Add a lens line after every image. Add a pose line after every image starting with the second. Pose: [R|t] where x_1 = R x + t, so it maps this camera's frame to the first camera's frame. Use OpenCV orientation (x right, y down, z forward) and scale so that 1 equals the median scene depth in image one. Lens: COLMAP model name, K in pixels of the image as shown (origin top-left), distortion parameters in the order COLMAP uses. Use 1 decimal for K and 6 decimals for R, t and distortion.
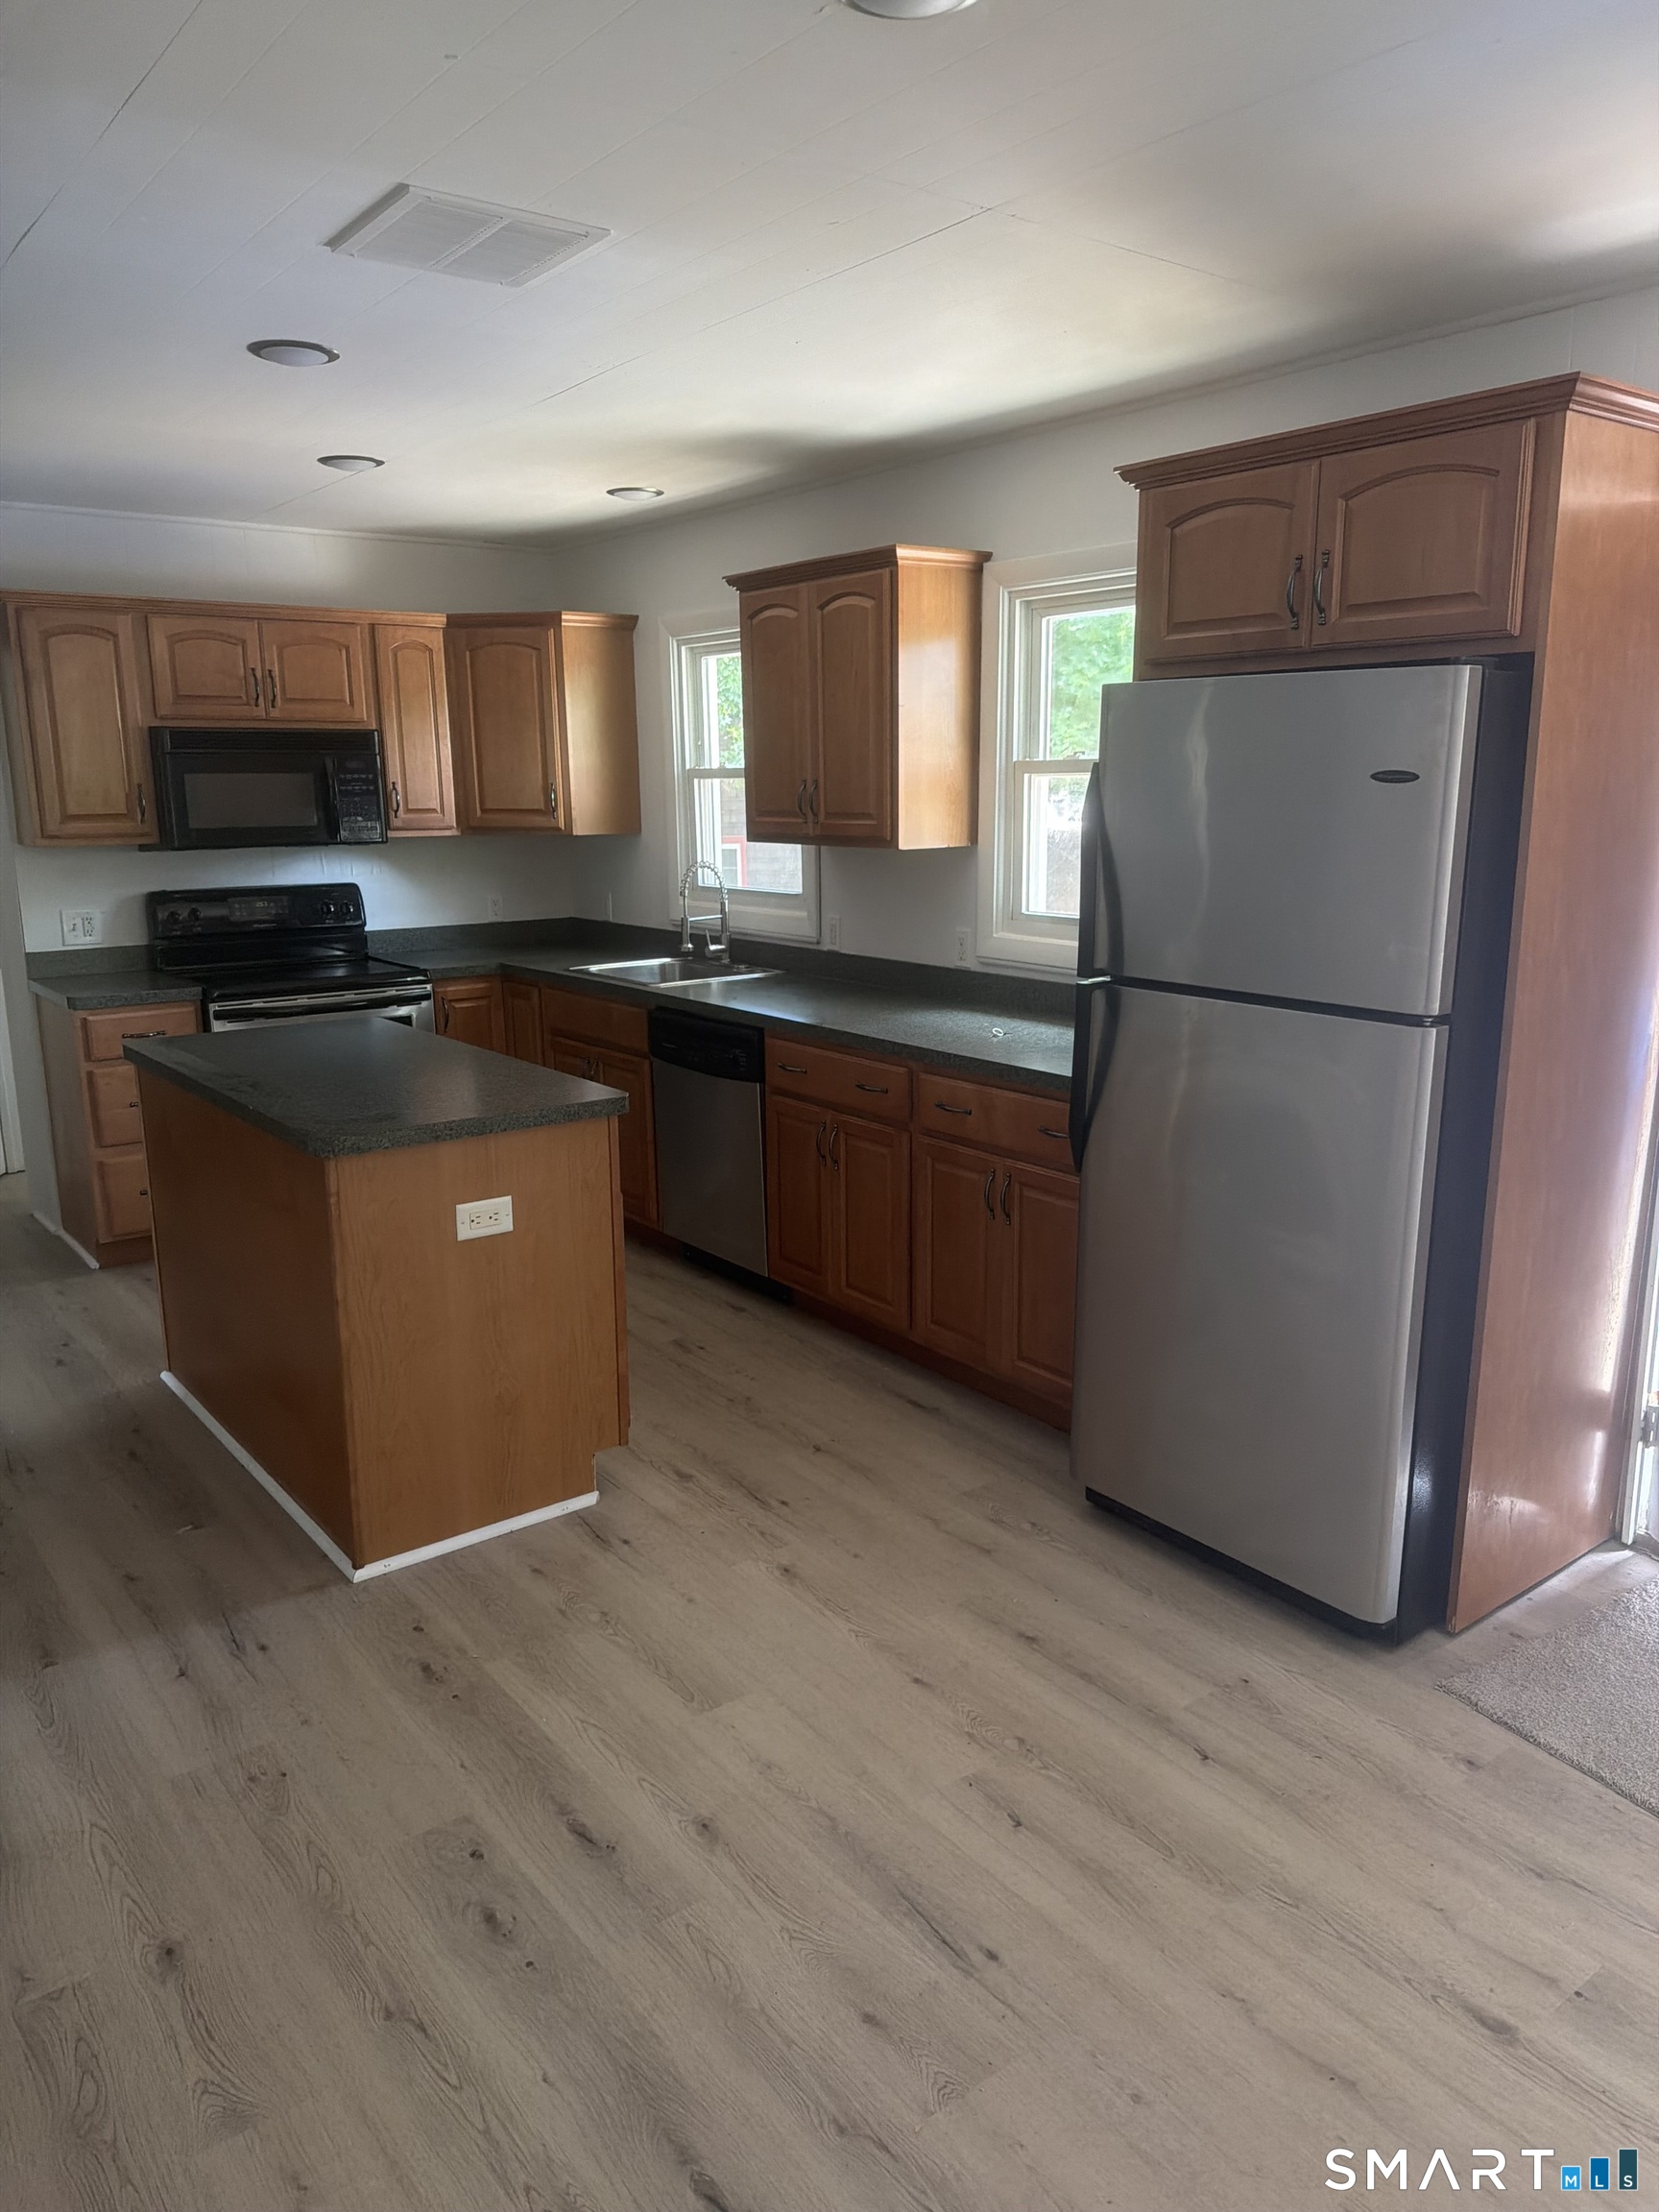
lens RADIAL K [[1558.0, 0, 825.5], [0, 1558.0, 1107.6], [0, 0, 1]] dist [0.044893, -0.001815]
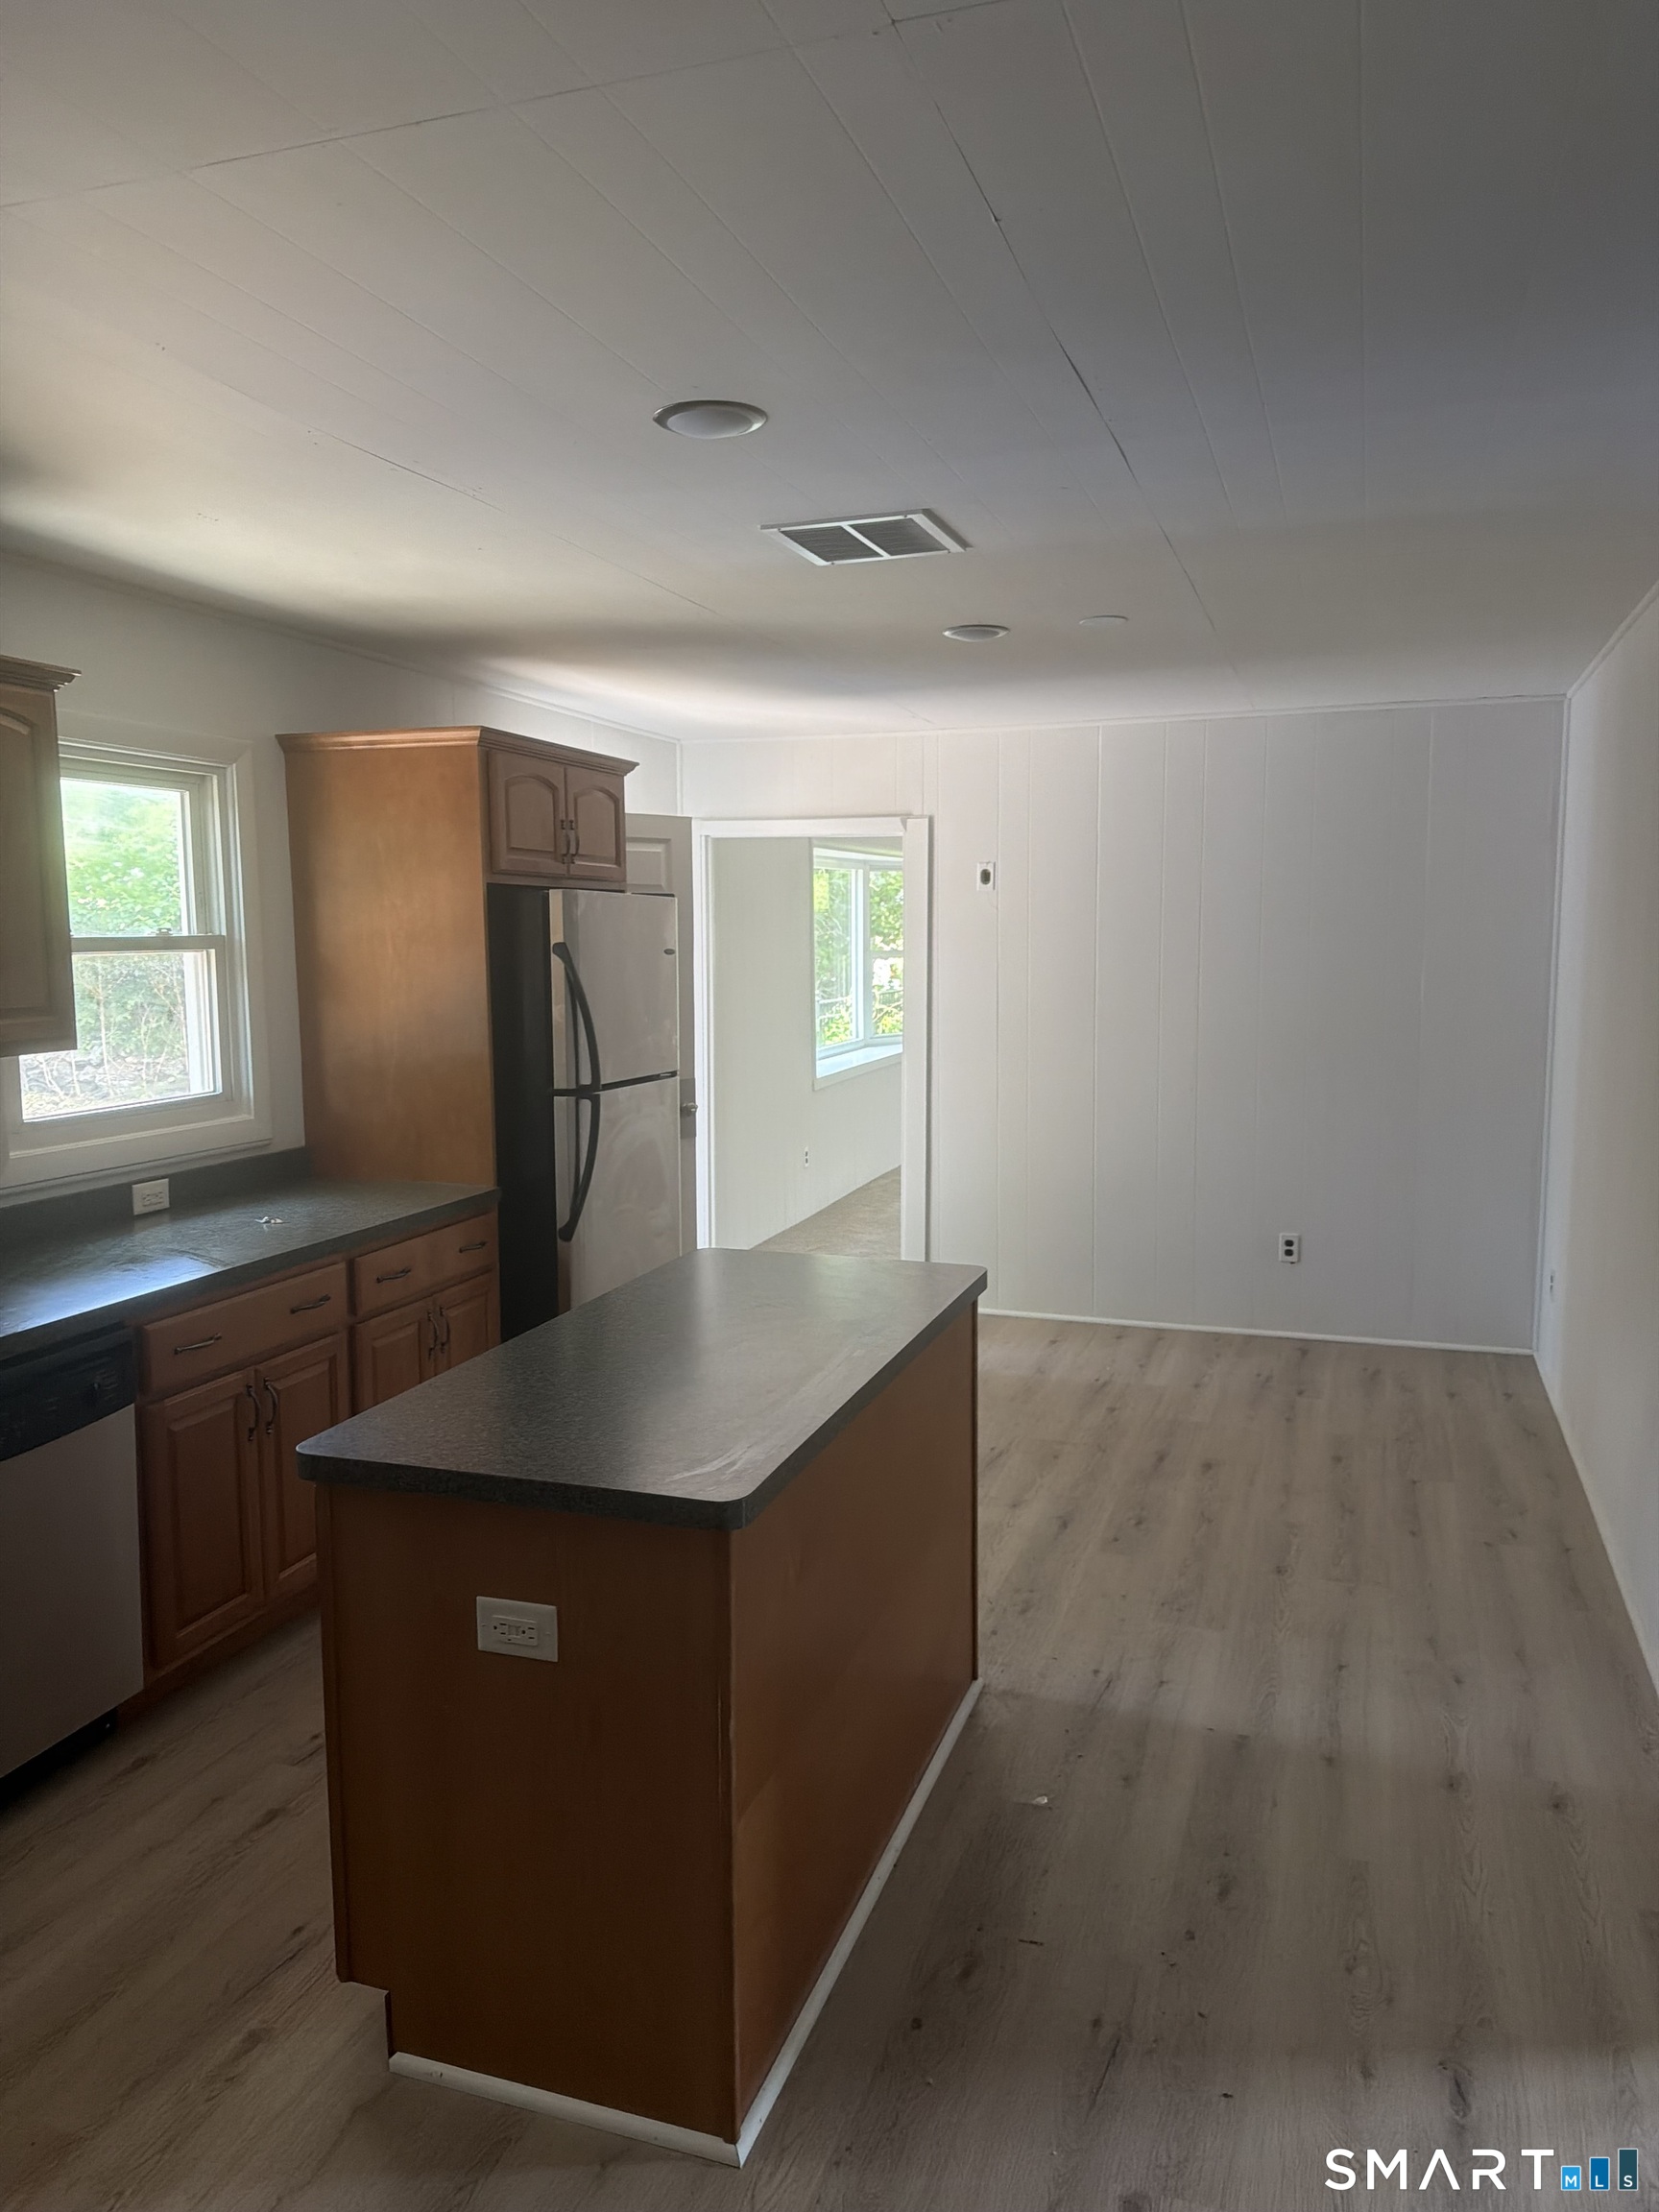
lens RADIAL K [[1558.0, 0, 825.7], [0, 1558.0, 1104.9], [0, 0, 1]] dist [0.044893, -0.001815]
pose [[-0.550761, -0.078248, 0.830987, -1.411623], [0.201095, 0.953829, 0.223096, -0.424684], [-0.810076, 0.289979, -0.509596, 1.956386]]
